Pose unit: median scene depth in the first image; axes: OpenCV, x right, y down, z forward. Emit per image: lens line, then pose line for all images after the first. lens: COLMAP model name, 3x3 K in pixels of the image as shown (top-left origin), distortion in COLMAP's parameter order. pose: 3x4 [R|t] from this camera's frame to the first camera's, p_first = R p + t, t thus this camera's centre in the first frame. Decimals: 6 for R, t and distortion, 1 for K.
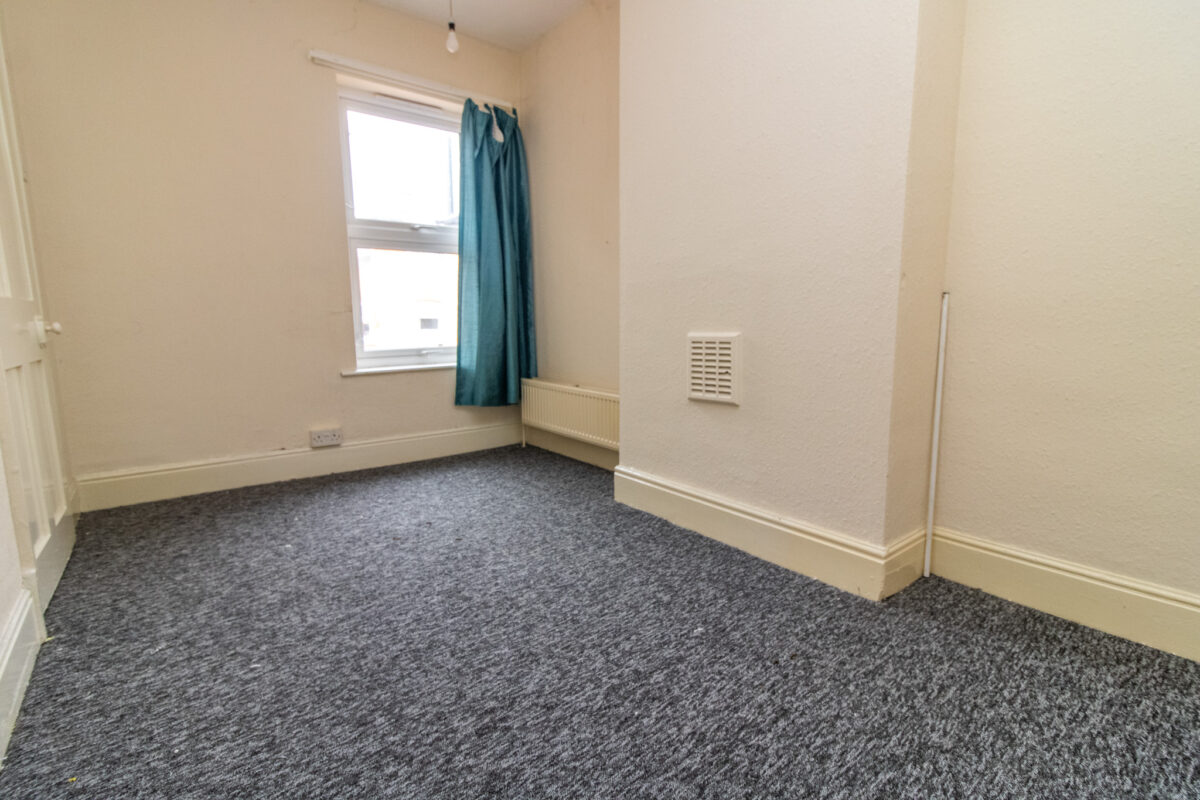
lens RADIAL K [[552.7, 0, 601.3], [0, 552.7, 398.3], [0, 0, 1]] dist [0.002895, -0.000006]
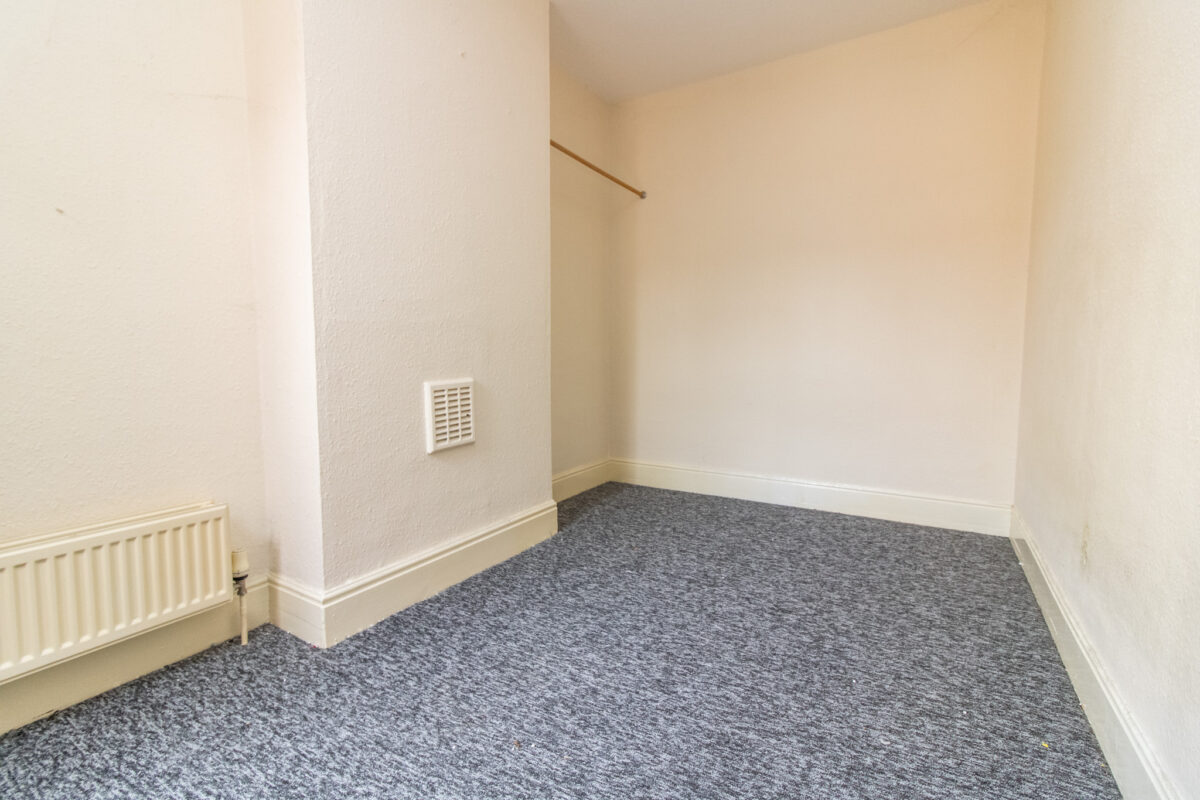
lens RADIAL K [[552.7, 0, 601.3], [0, 552.7, 398.3], [0, 0, 1]] dist [0.002895, -0.000006]
pose [[-0.350712, -0.077286, 0.933289, -1.172673], [0.139793, 0.981102, 0.133777, -0.253156], [-0.925991, 0.177384, -0.333280, 1.509644]]
